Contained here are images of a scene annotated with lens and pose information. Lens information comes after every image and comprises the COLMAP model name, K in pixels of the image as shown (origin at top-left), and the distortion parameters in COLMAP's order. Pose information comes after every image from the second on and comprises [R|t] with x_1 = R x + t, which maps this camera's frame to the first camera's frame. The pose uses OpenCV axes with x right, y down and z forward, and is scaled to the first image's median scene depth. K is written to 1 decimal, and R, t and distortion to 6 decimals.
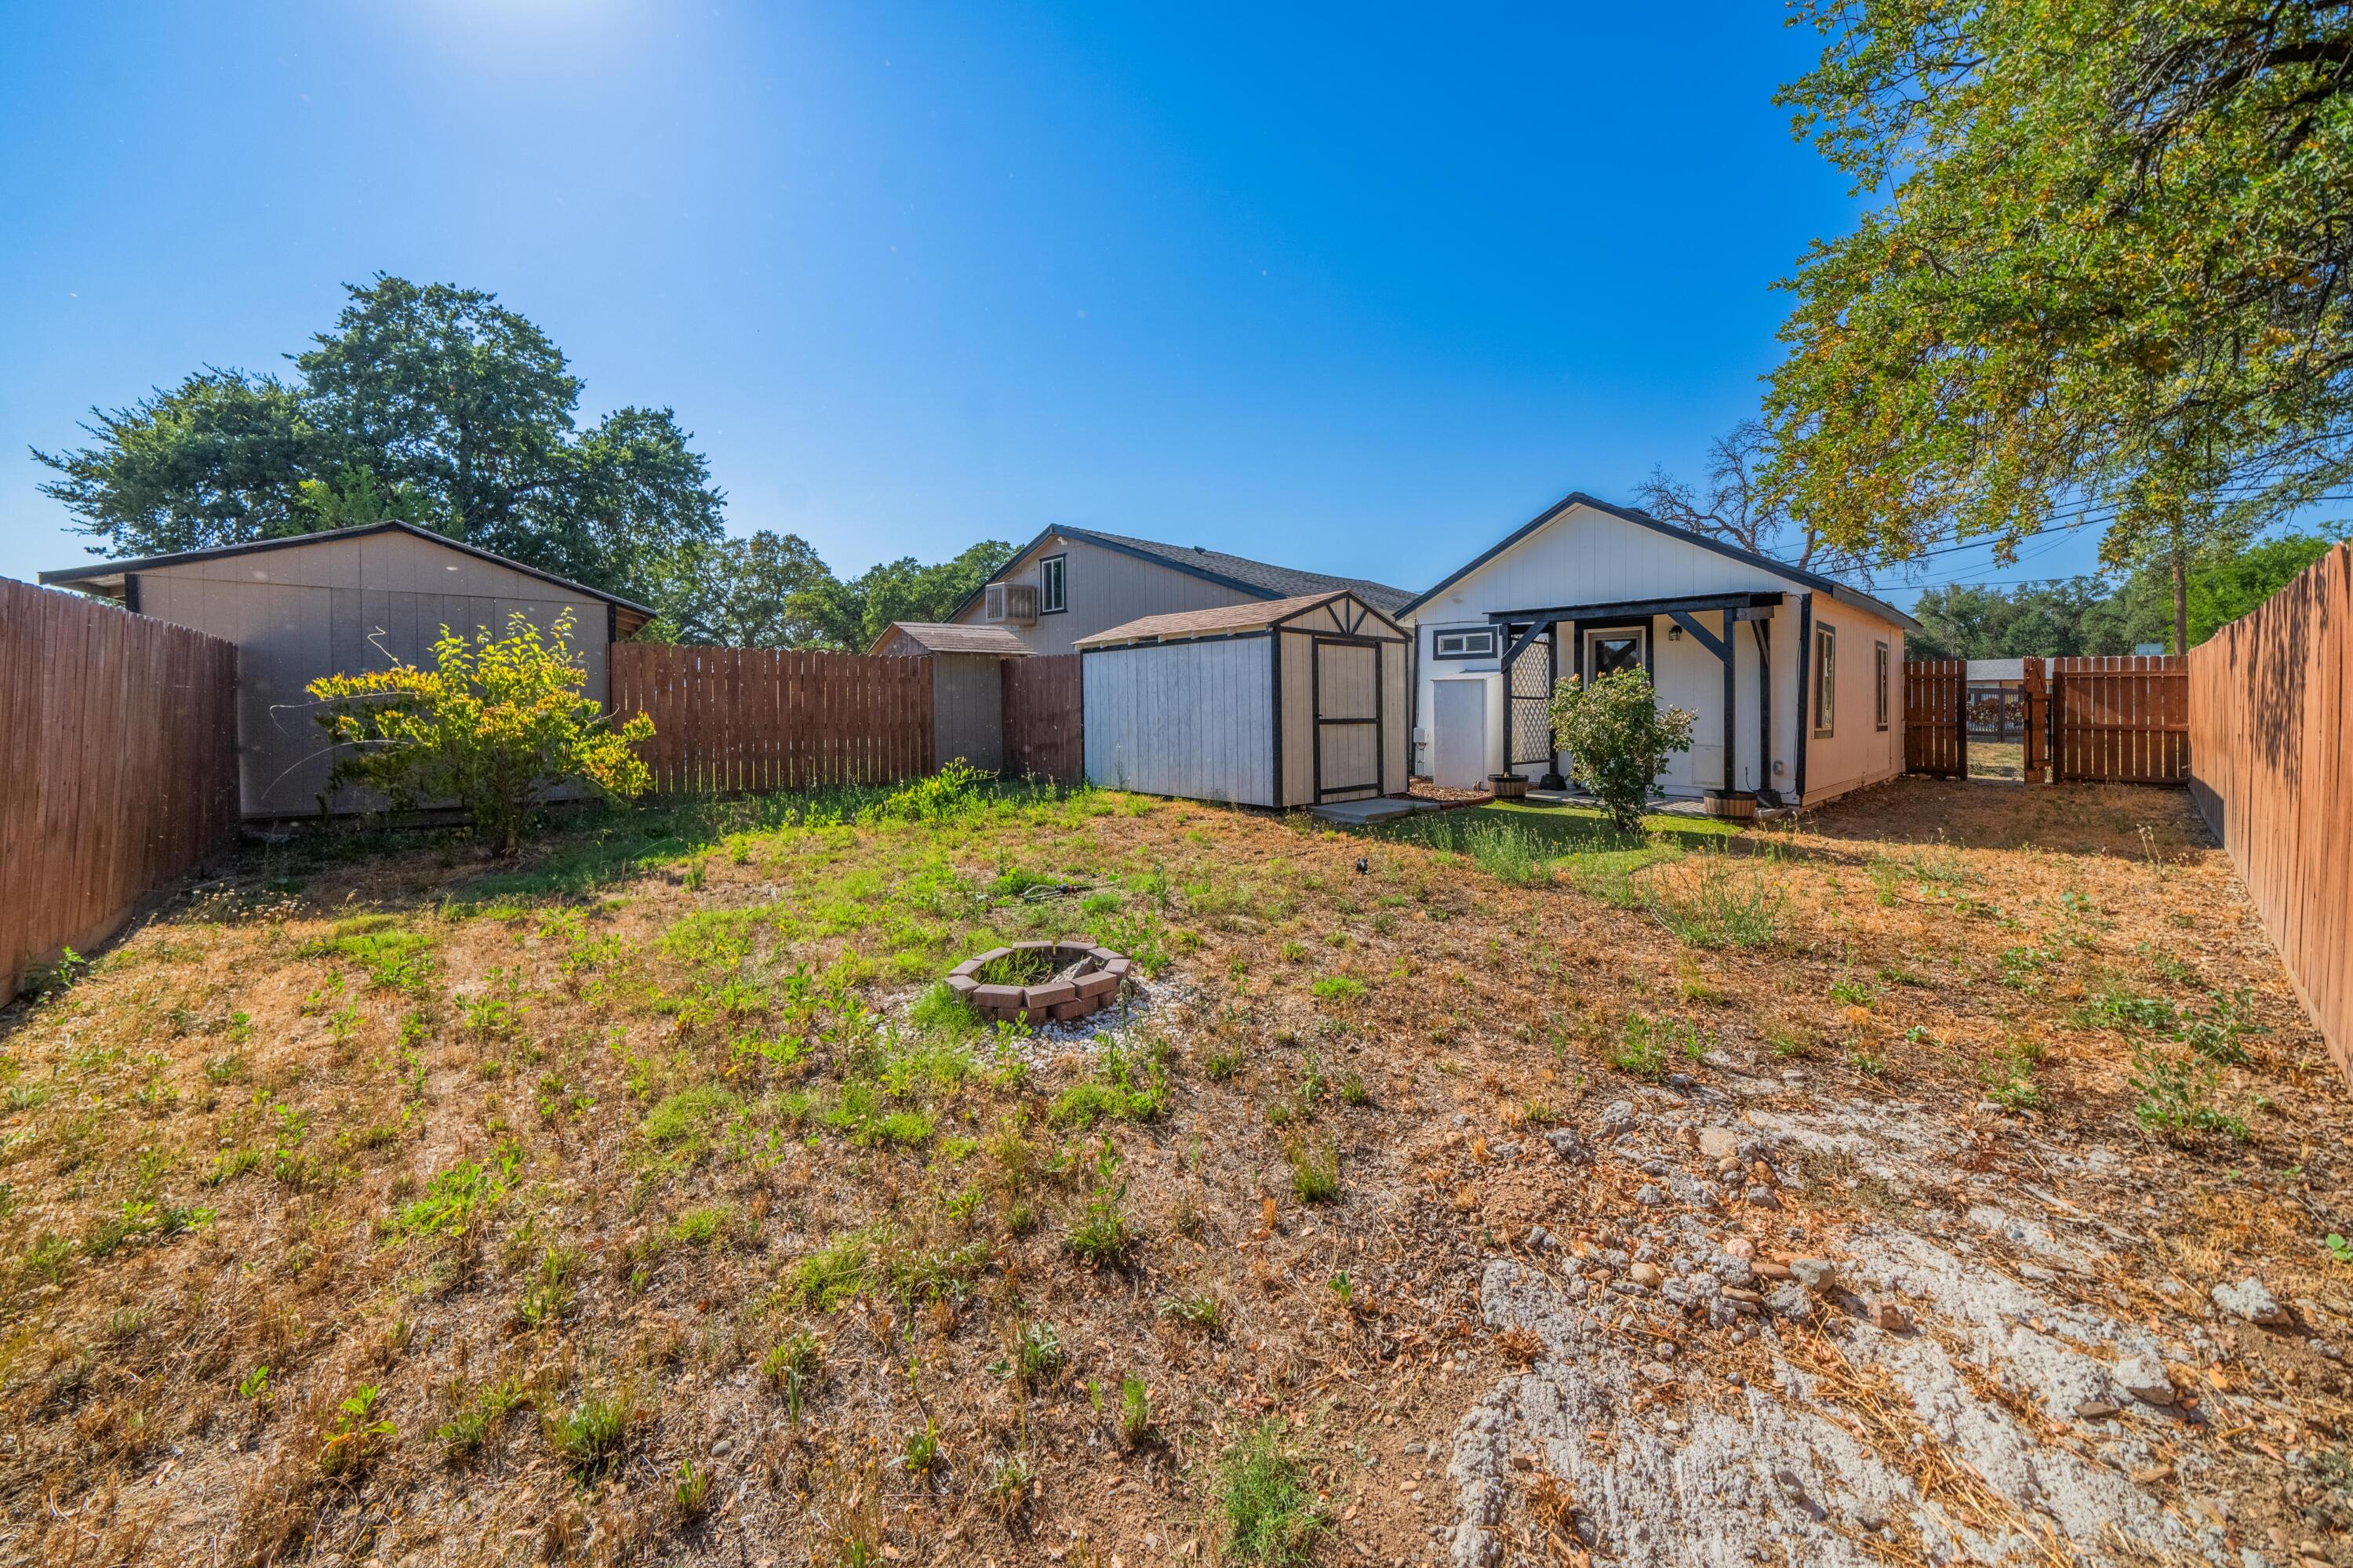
lens RADIAL K [[814.1, 0, 1275.5], [0, 814.1, 719.1], [0, 0, 1]] dist [-0.004698, 0.000201]
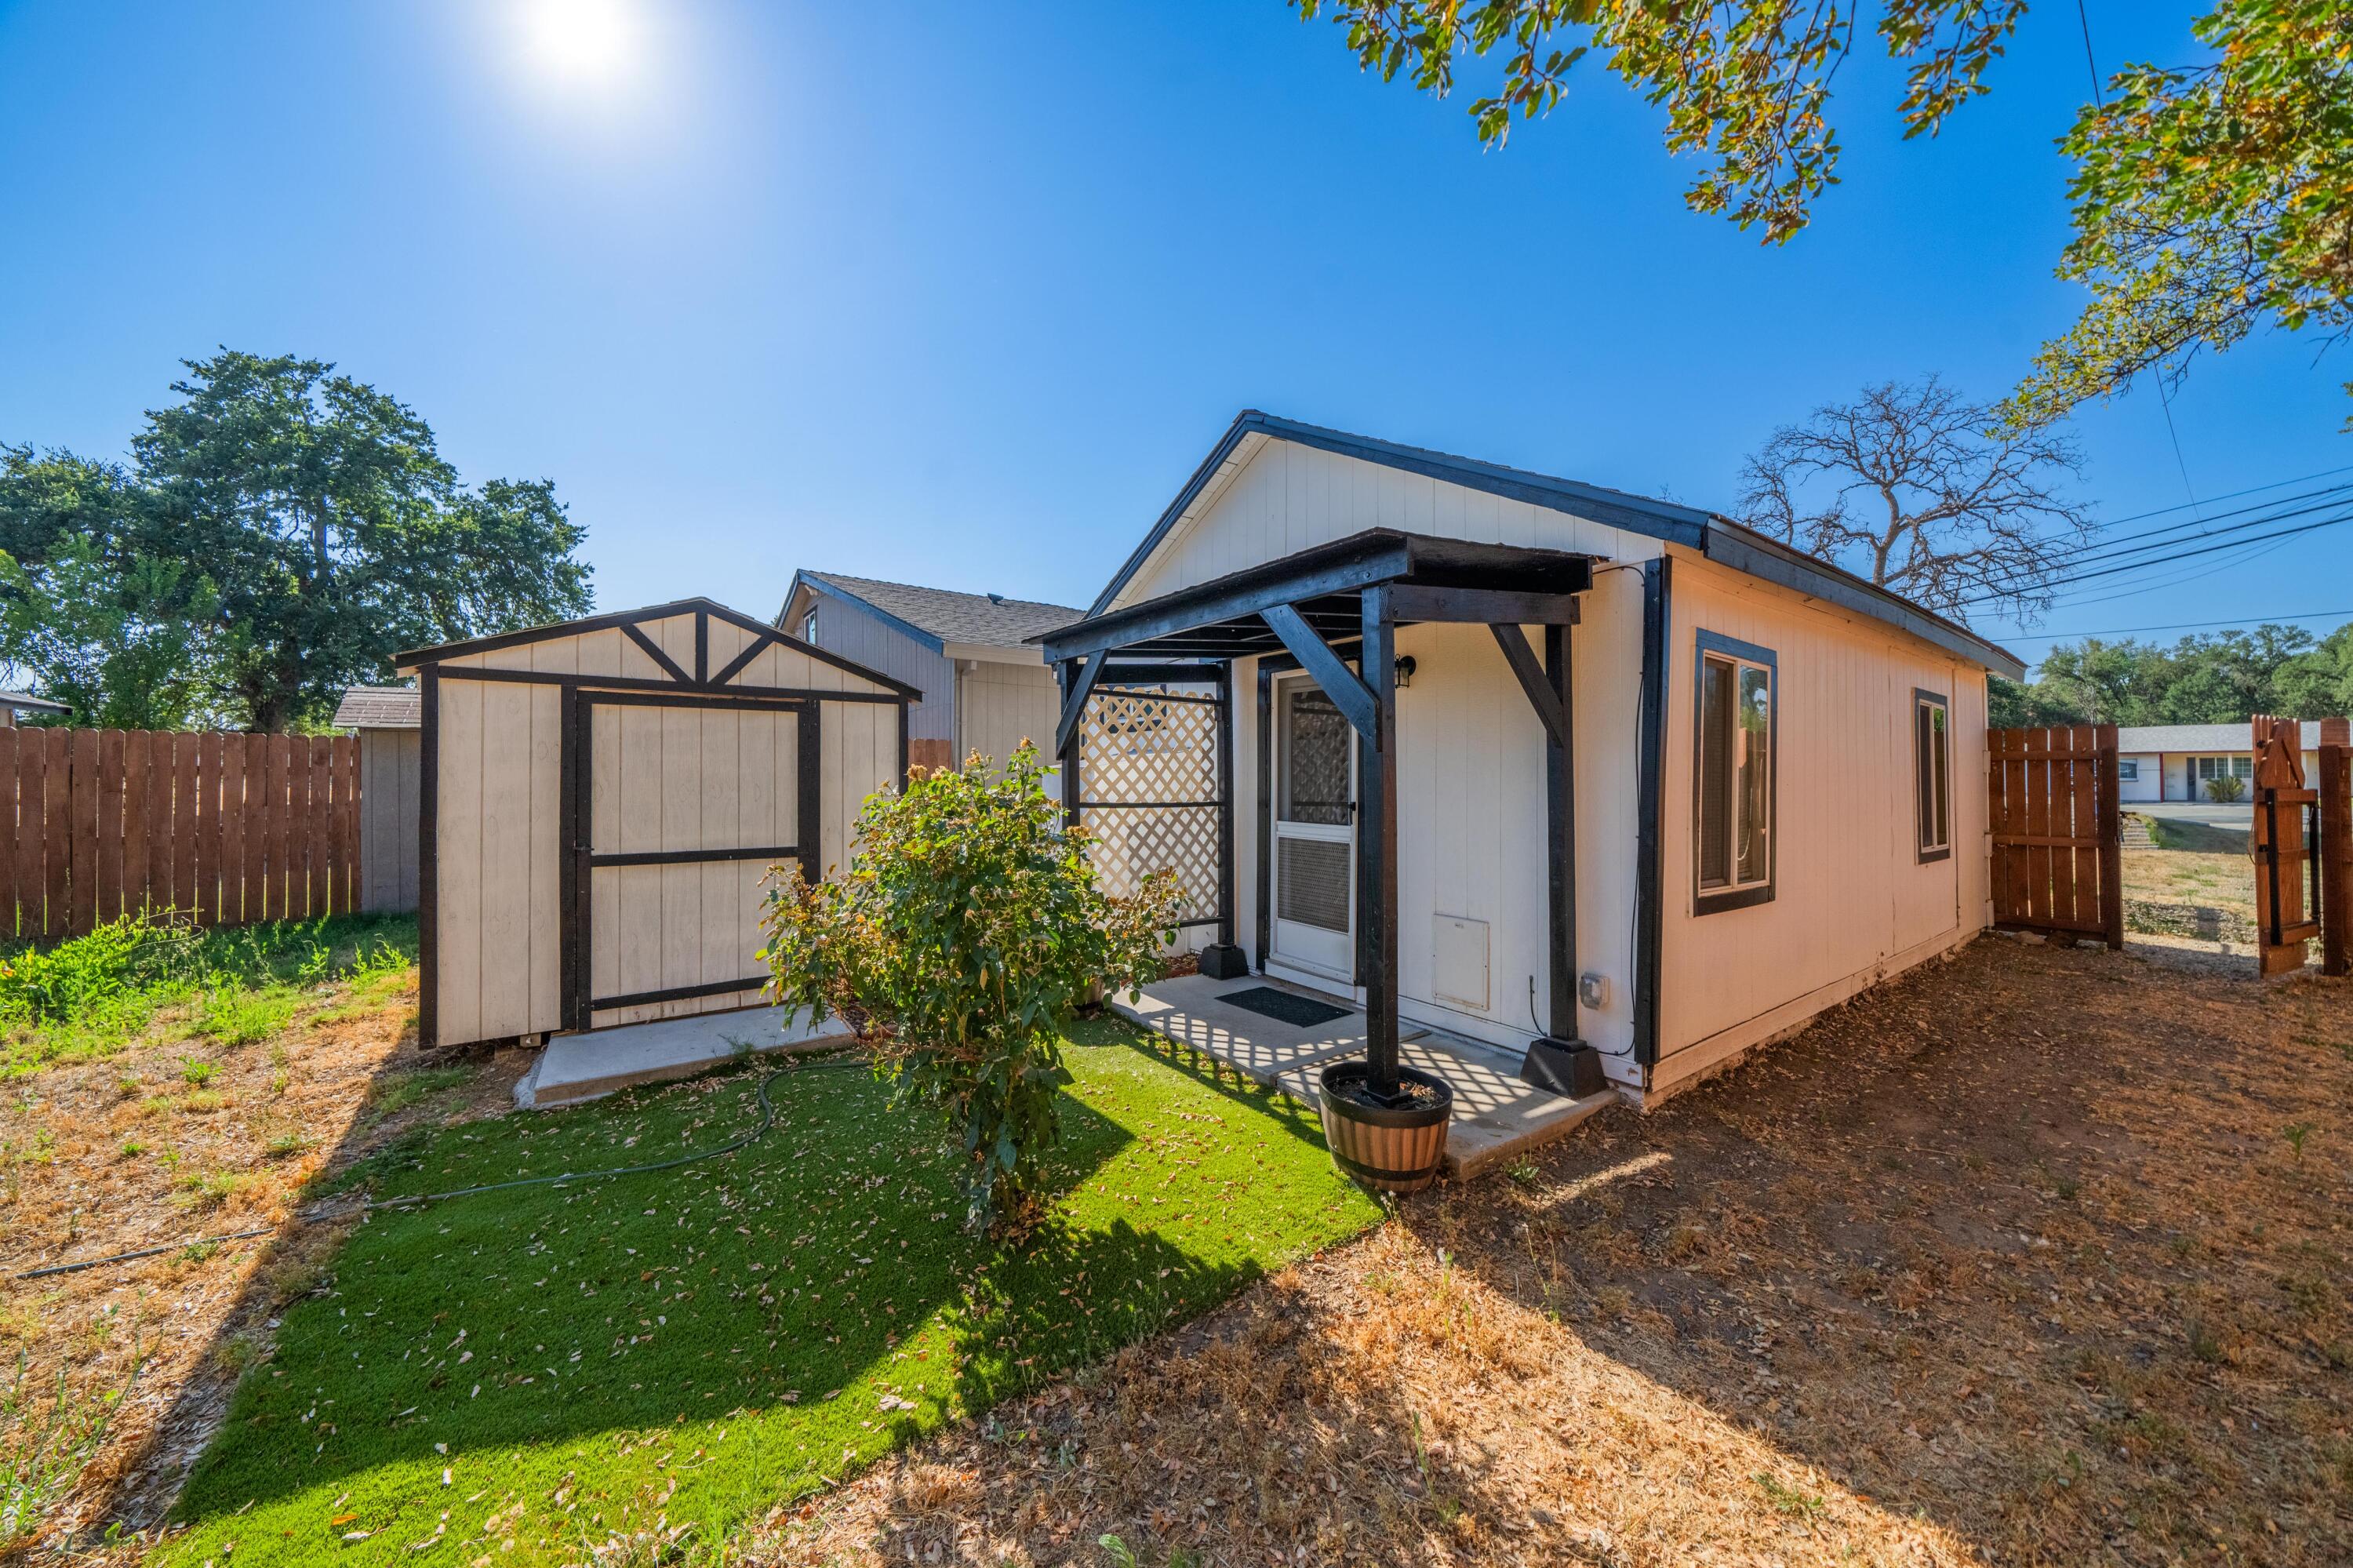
lens RADIAL K [[814.1, 0, 1172.1], [0, 814.1, 780.9], [0, 0, 1]] dist [-0.004698, 0.000201]
pose [[0.988095, 0.000415, -0.153844, 0.301320], [-0.002915, 0.999867, -0.016022, -0.024075], [0.153817, 0.016280, 0.987965, 0.358725]]
